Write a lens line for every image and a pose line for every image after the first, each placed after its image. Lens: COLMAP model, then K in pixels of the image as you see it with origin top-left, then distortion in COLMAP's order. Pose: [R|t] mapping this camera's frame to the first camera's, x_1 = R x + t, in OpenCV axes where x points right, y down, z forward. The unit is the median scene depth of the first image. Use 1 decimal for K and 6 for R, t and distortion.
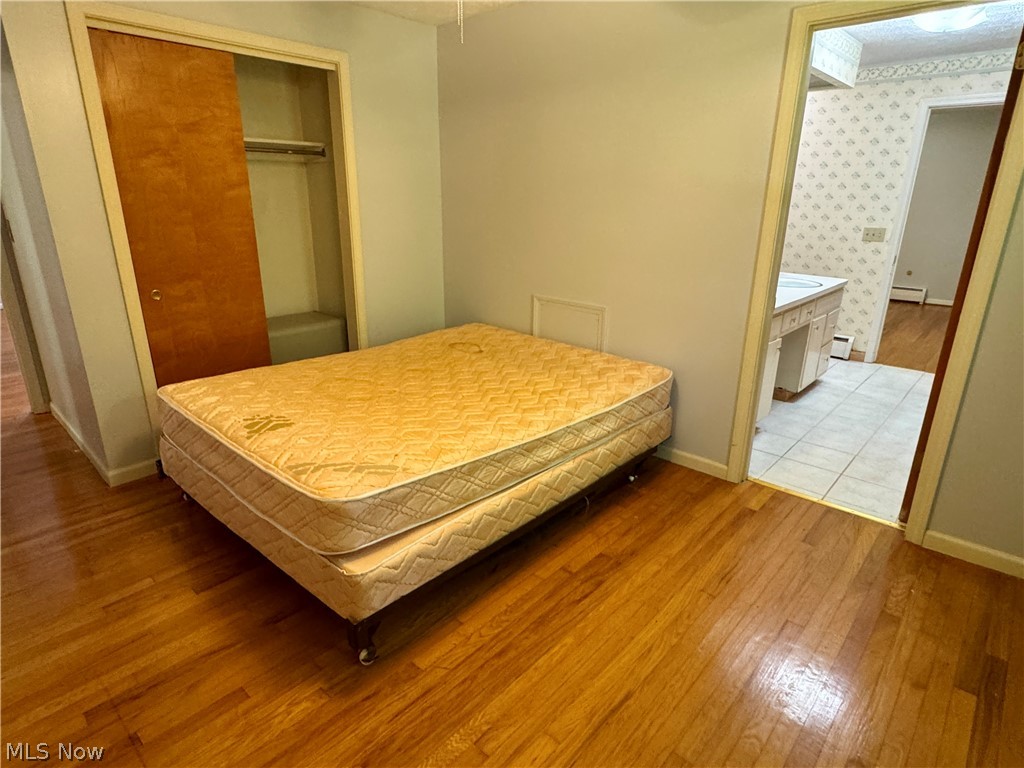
lens RADIAL K [[577.5, 0, 502.3], [0, 577.5, 386.8], [0, 0, 1]] dist [0.000033, 0.000261]
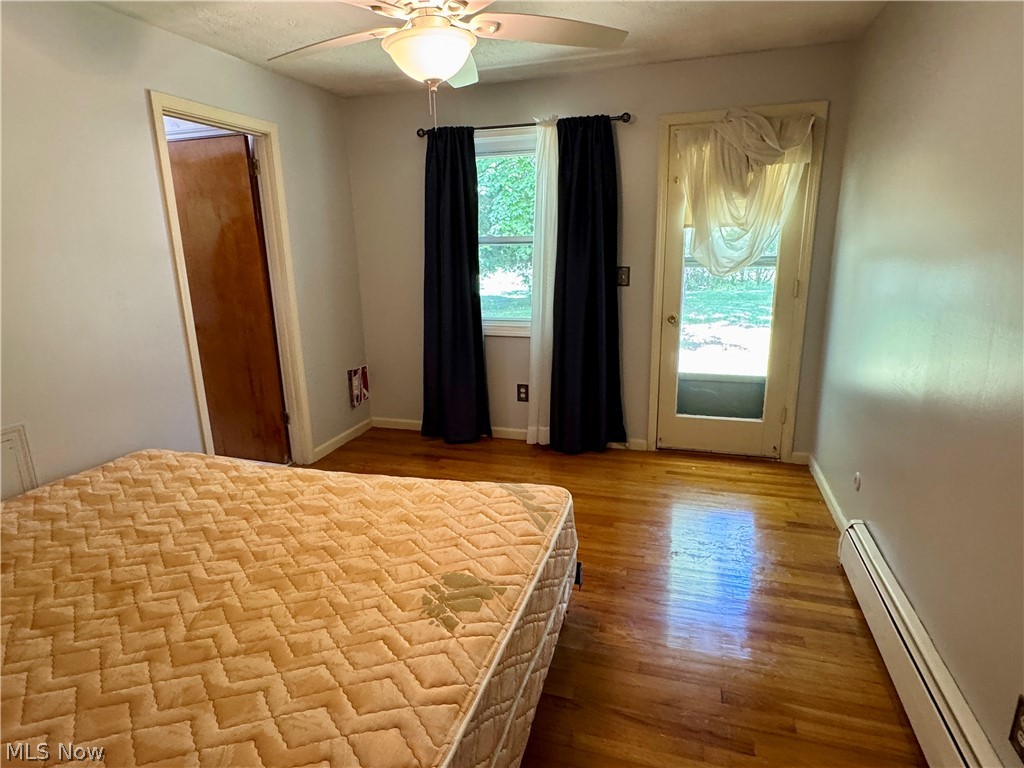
lens RADIAL K [[577.5, 0, 502.3], [0, 577.5, 386.8], [0, 0, 1]] dist [0.000033, 0.000261]
pose [[-0.421981, -0.217373, 0.880160, -0.963250], [0.308215, 0.878609, 0.364759, -0.372444], [-0.852605, 0.425200, -0.303759, 1.057736]]
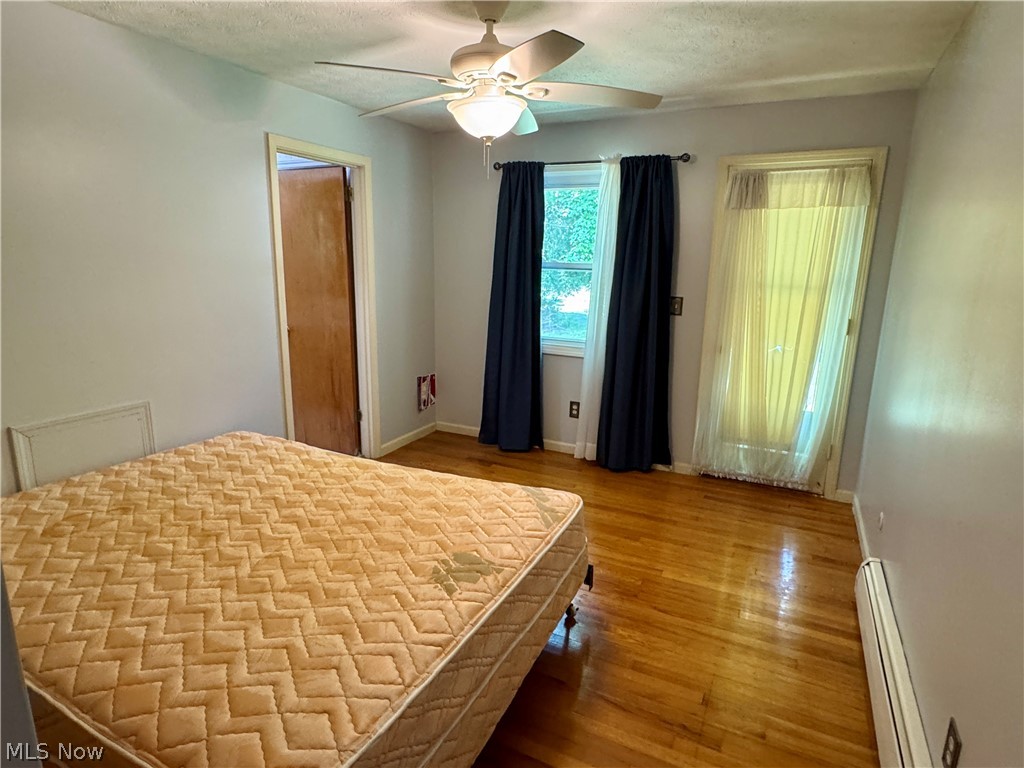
lens RADIAL K [[577.5, 0, 502.3], [0, 577.5, 386.8], [0, 0, 1]] dist [0.000033, 0.000261]
pose [[-0.275502, -0.221597, 0.935411, -1.117288], [0.287942, 0.909367, 0.300233, -0.389931], [-0.917163, 0.352059, -0.186725, 1.010906]]
